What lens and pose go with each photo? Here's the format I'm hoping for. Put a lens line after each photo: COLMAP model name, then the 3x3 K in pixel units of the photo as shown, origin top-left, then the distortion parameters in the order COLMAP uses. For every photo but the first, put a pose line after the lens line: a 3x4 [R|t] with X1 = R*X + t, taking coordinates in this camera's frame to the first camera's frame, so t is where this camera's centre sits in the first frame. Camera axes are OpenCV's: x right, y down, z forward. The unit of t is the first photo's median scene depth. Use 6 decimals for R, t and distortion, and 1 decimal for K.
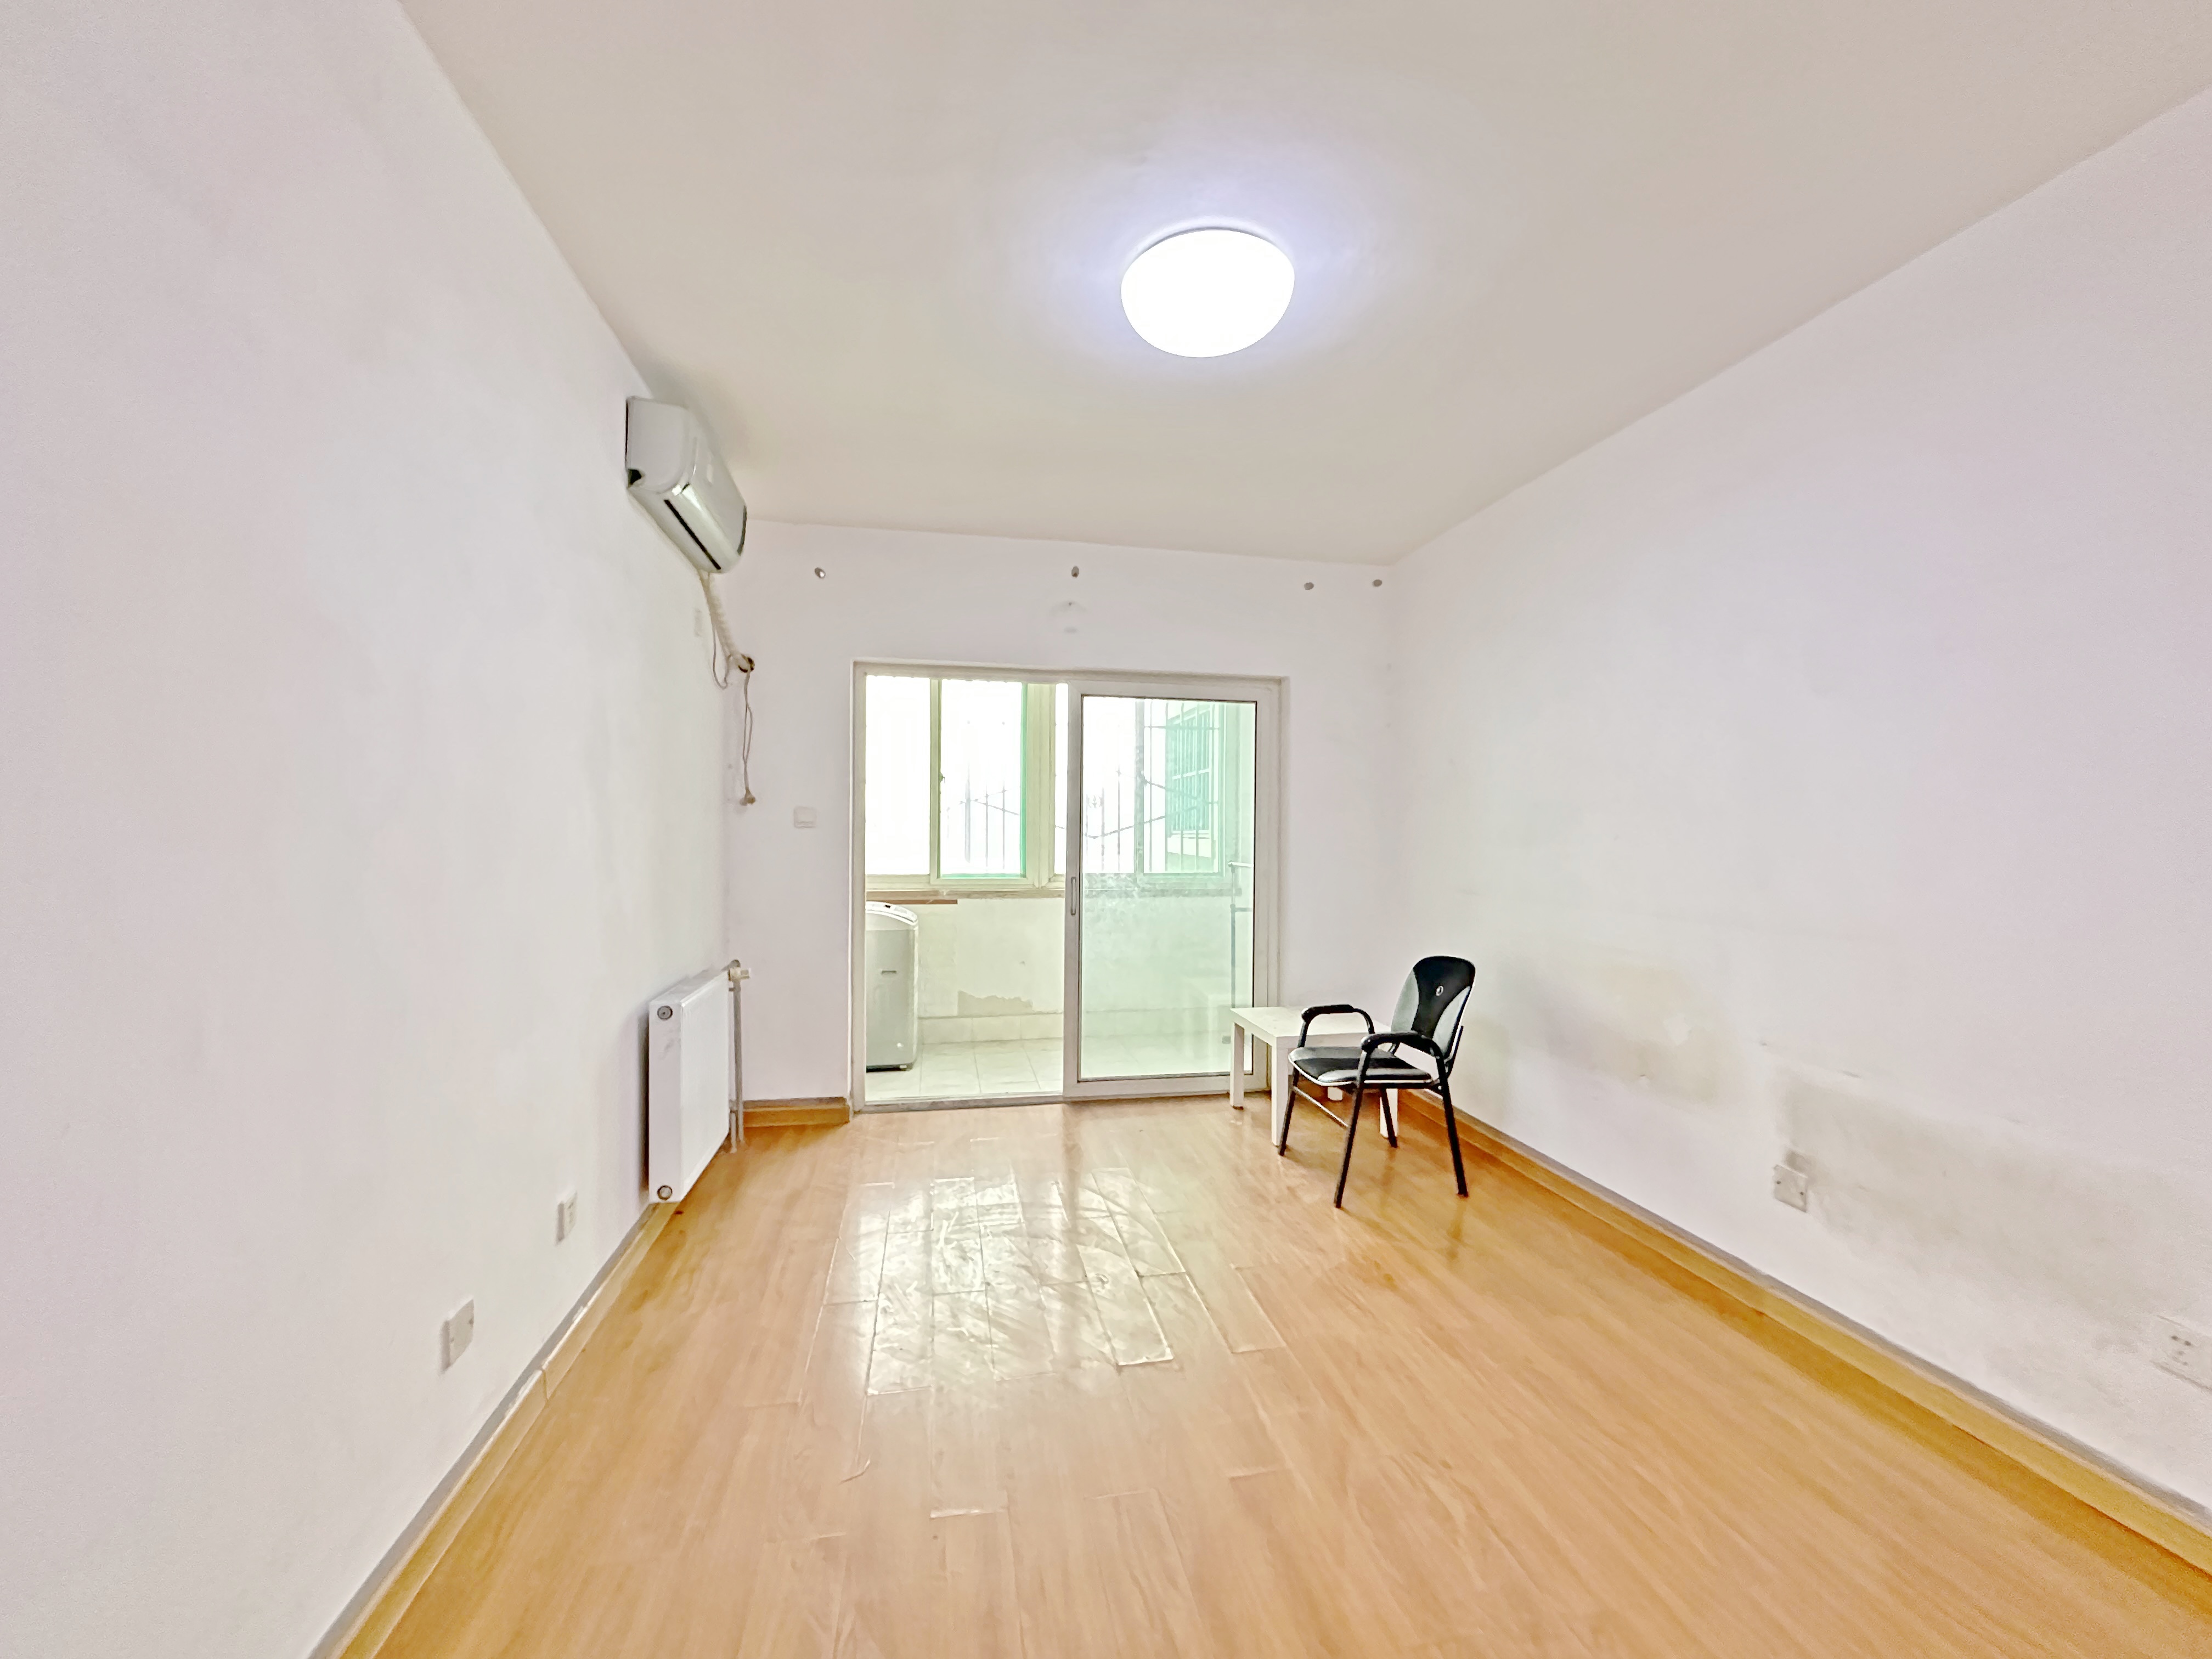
lens RADIAL K [[888.0, 0, 1112.2], [0, 888.0, 835.1], [0, 0, 1]] dist [-0.000497, -0.000023]
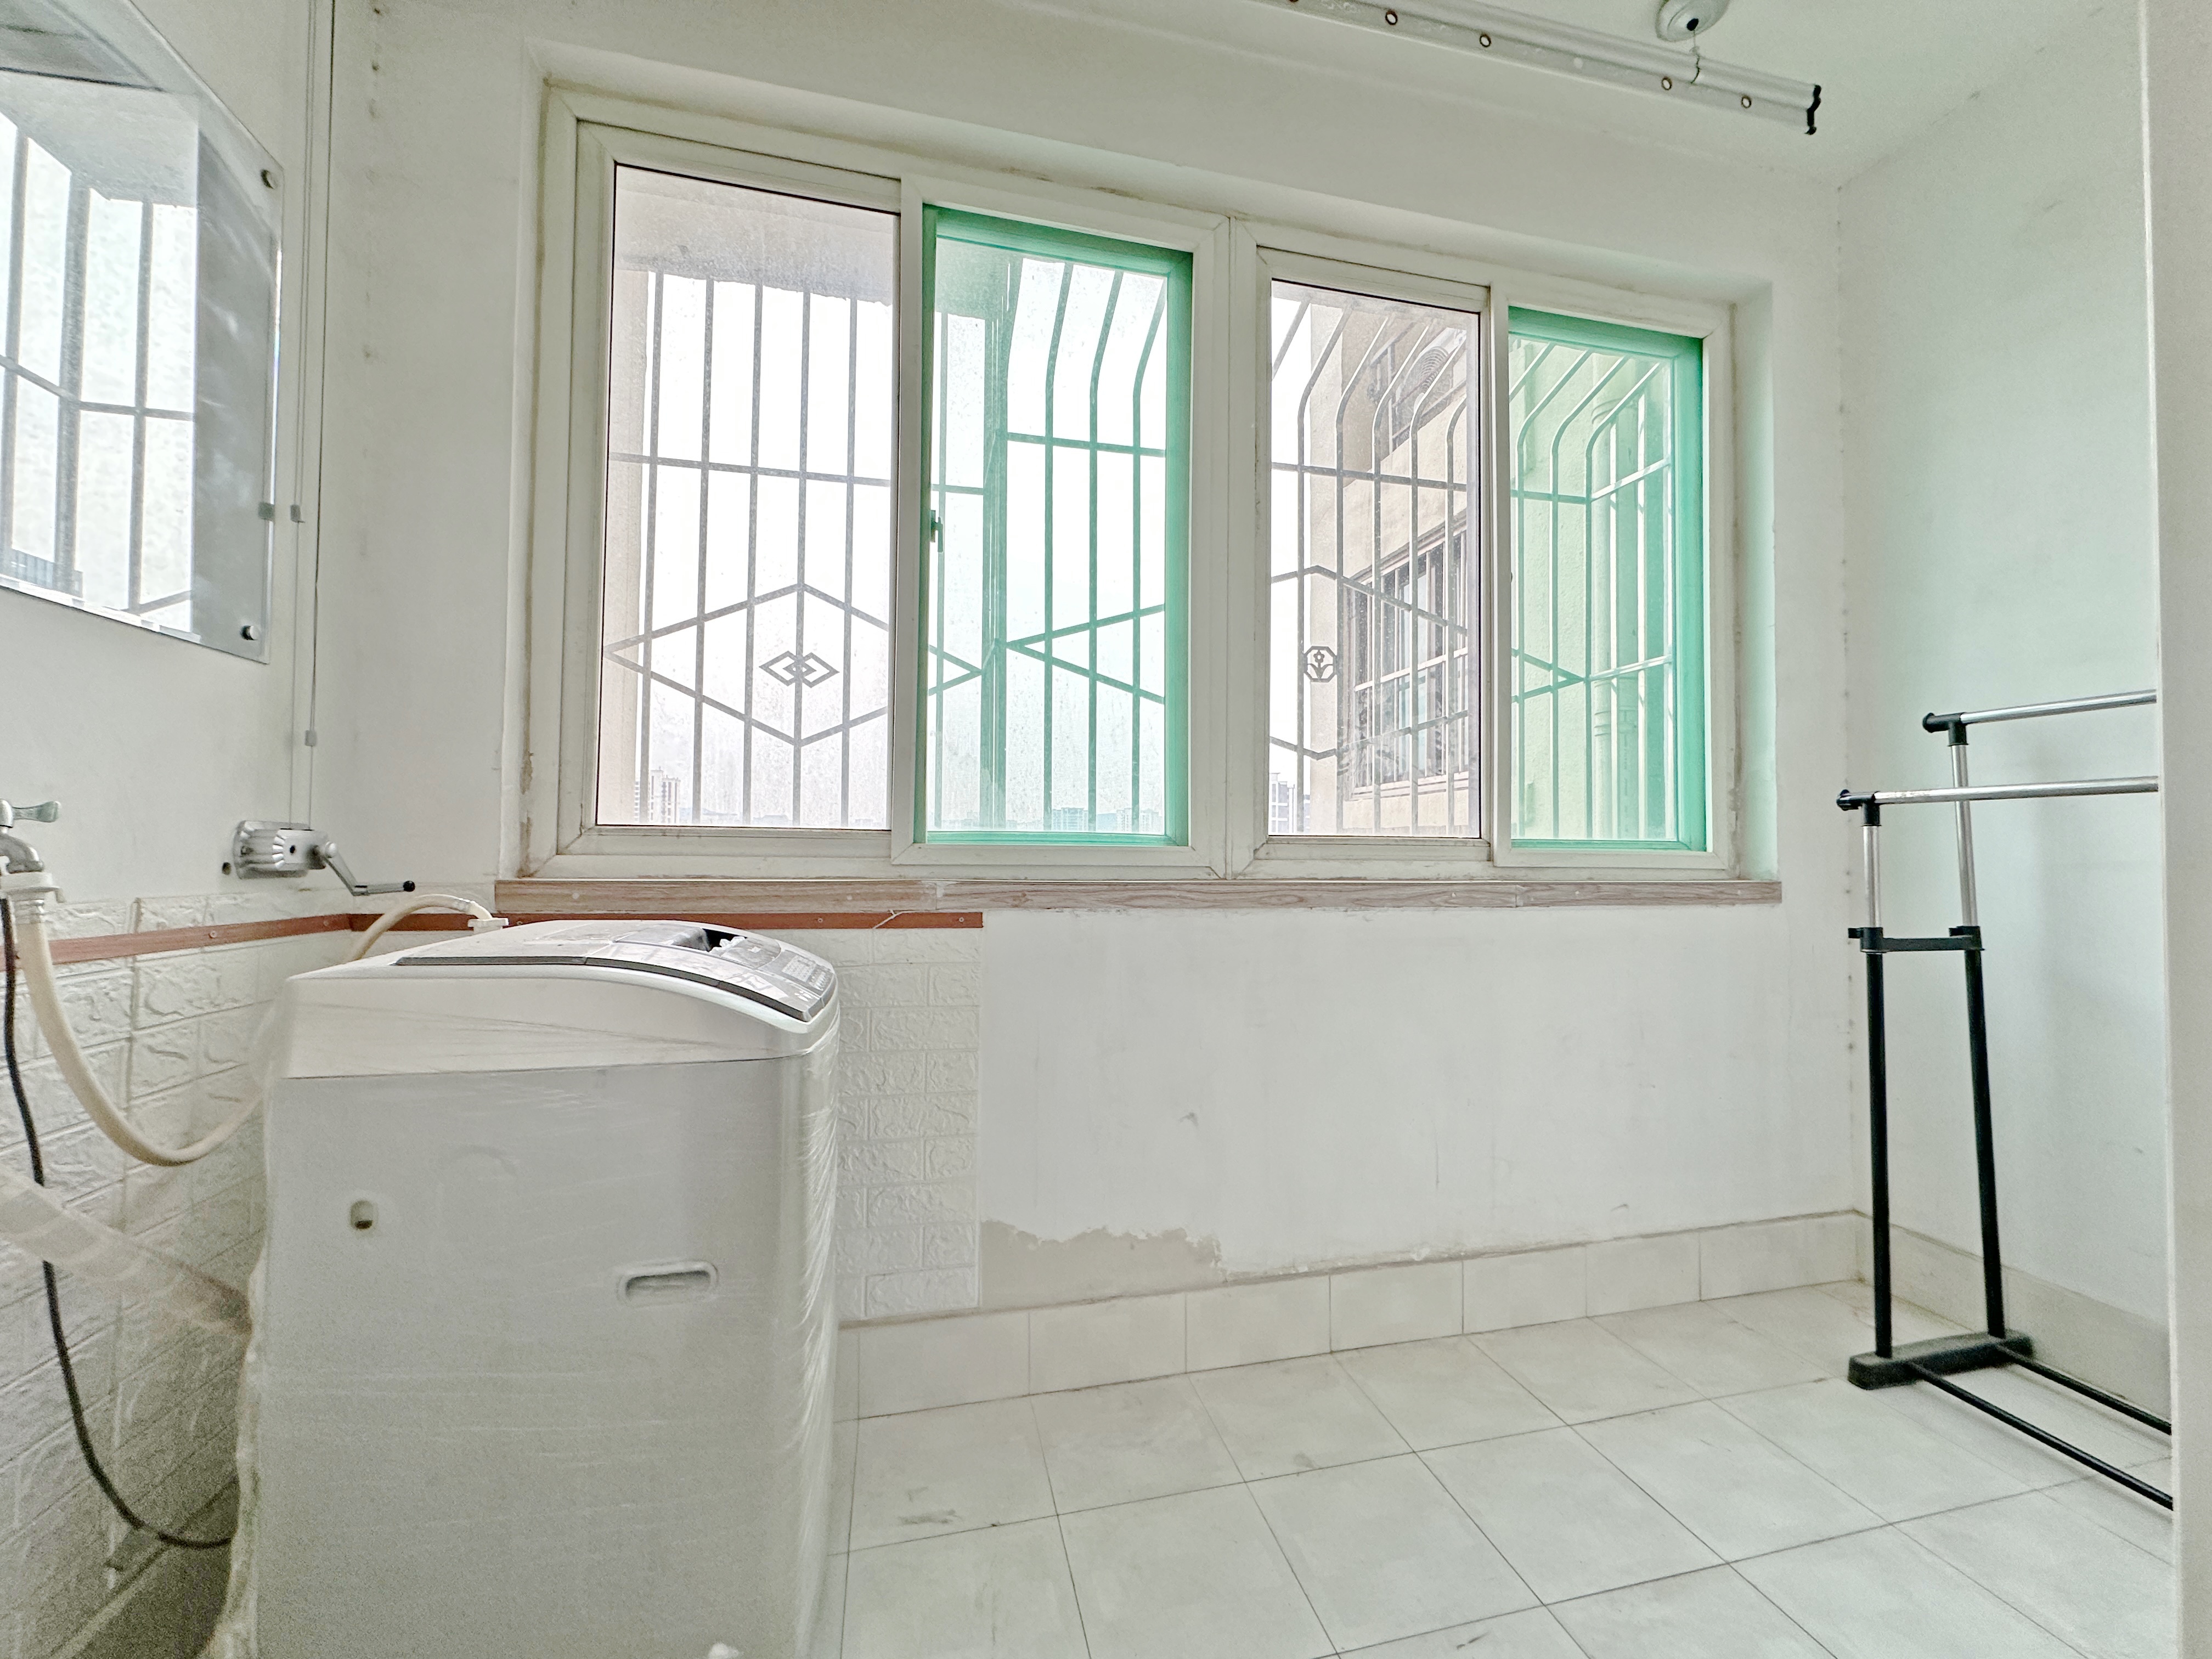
lens RADIAL K [[888.0, 0, 1112.5], [0, 888.0, 835.2], [0, 0, 1]] dist [-0.000497, -0.000023]
pose [[0.999610, 0.004113, 0.027629, -0.139015], [-0.003771, 0.999916, -0.012440, 0.050351], [-0.027678, 0.012331, 0.999541, 0.700434]]
